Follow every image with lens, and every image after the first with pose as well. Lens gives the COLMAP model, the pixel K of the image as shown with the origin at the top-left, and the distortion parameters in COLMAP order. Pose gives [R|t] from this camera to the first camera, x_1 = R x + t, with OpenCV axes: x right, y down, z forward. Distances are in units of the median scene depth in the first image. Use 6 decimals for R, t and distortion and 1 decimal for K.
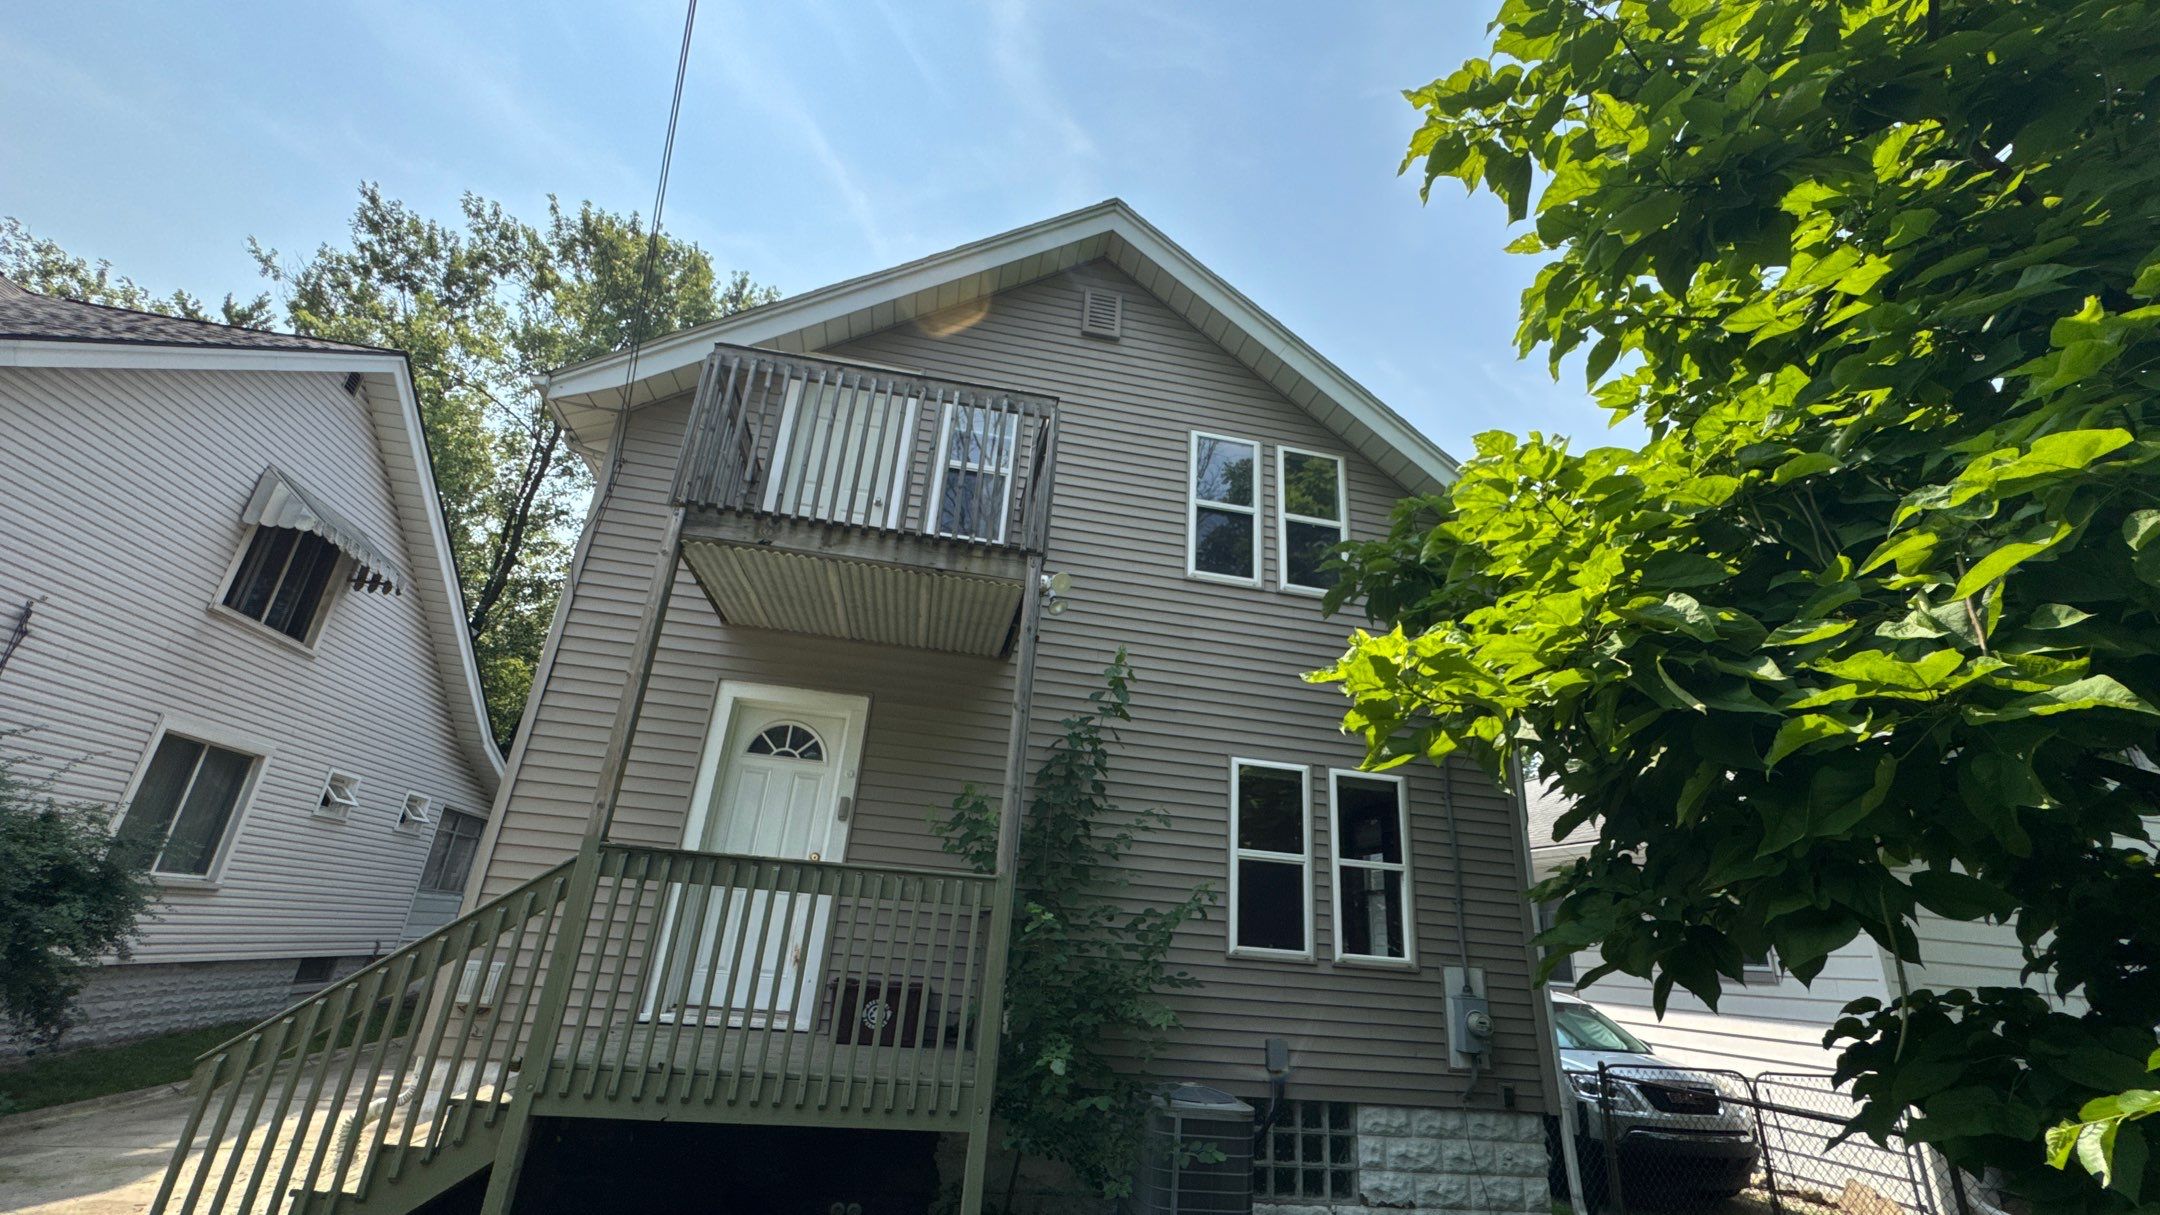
lens RADIAL K [[875.1, 0, 1079.5], [0, 875.1, 606.8], [0, 0, 1]] dist [-0.003058, -0.000214]
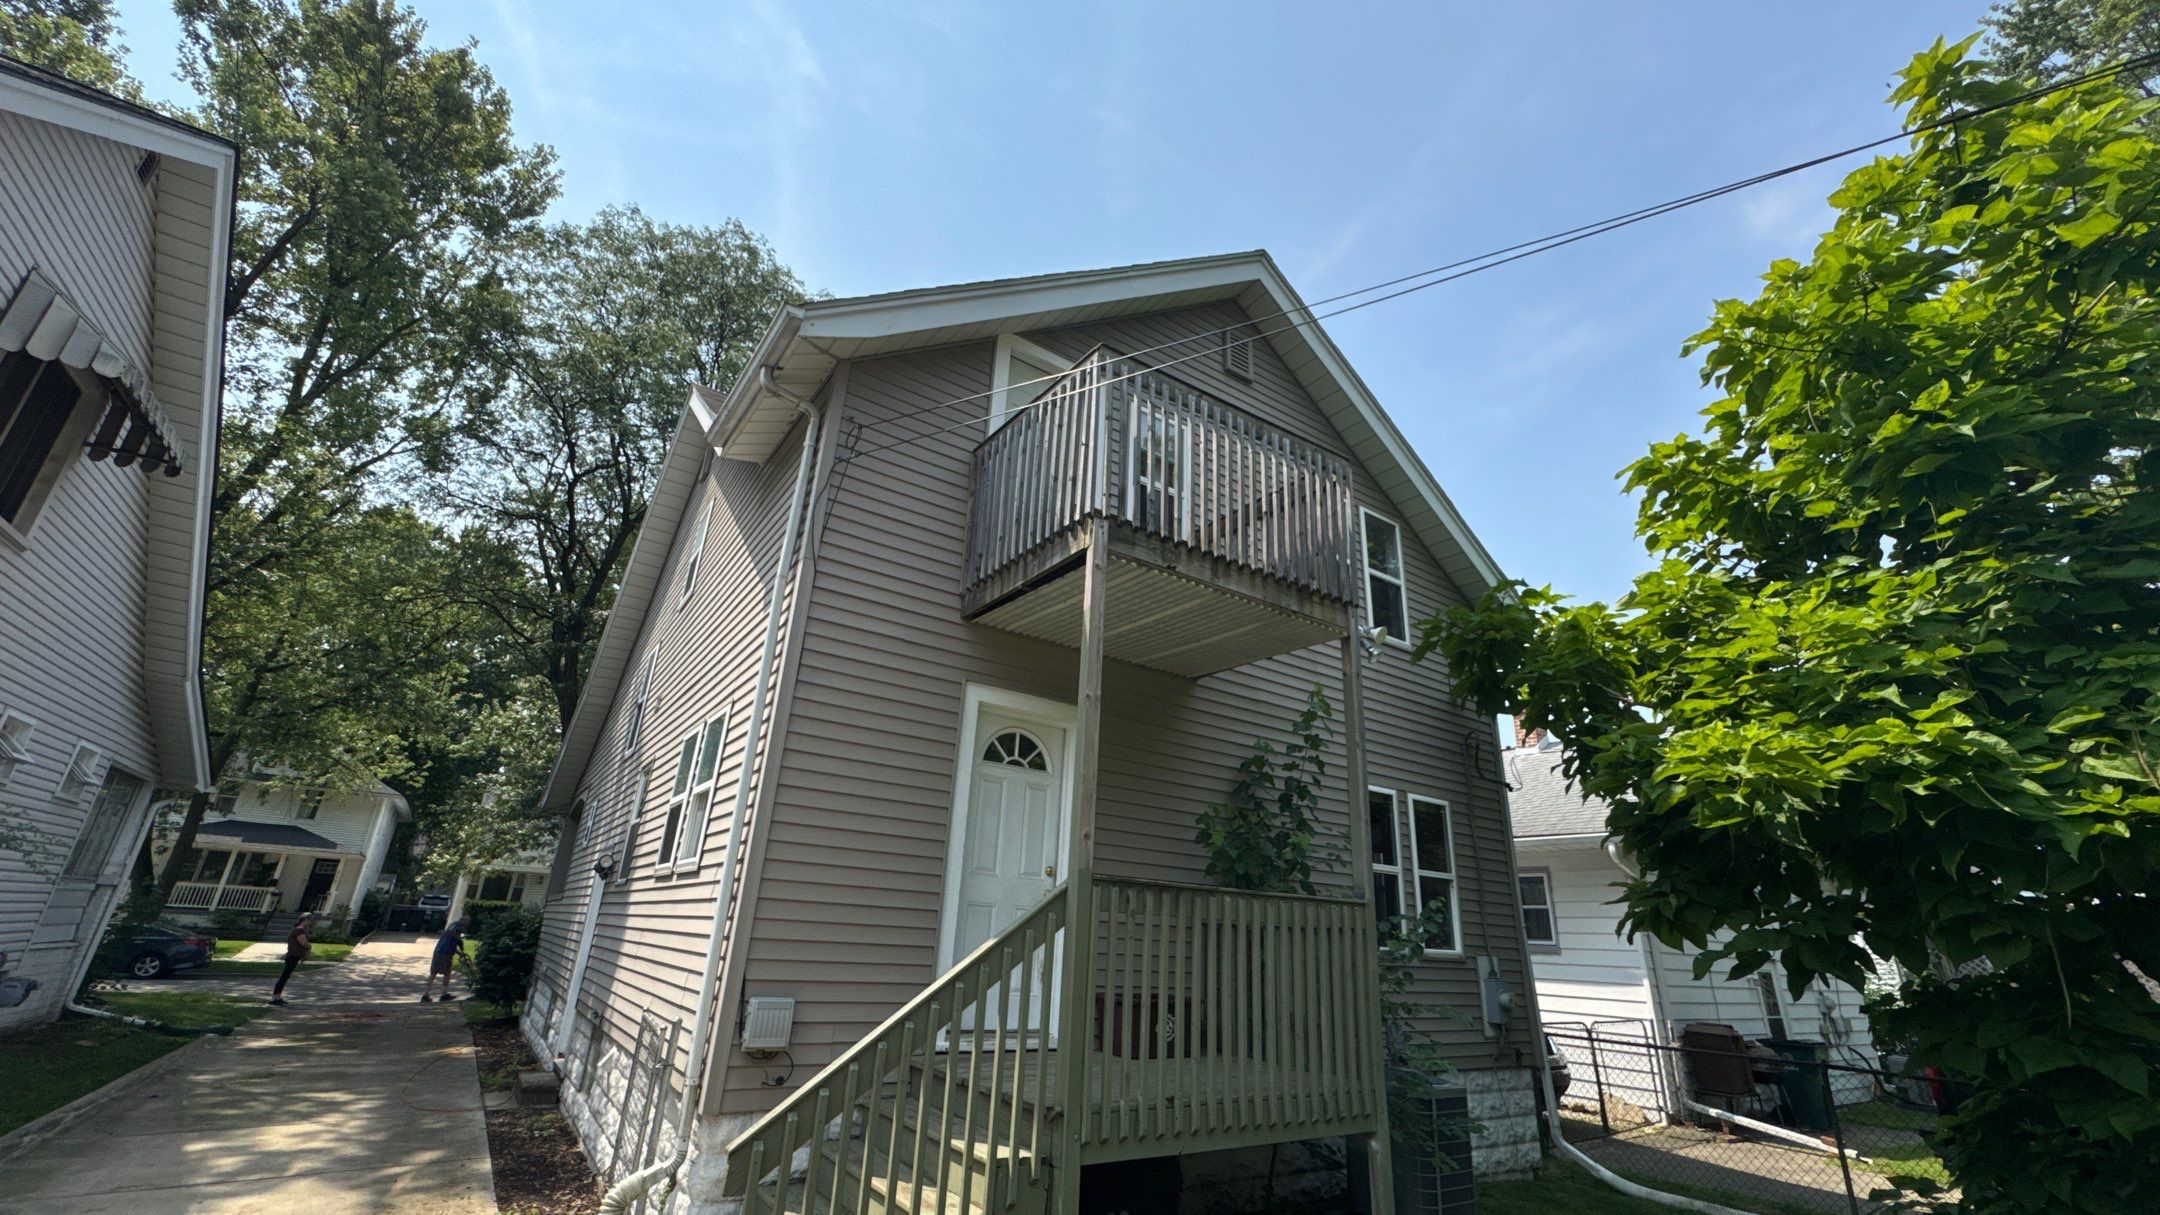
lens RADIAL K [[875.1, 0, 1086.9], [0, 875.1, 606.3], [0, 0, 1]] dist [-0.003058, -0.000214]
pose [[0.915373, 0.117716, 0.385014, -0.627098], [-0.129790, 0.991527, 0.005422, -0.017081], [-0.381113, -0.054934, 0.922895, 0.089267]]
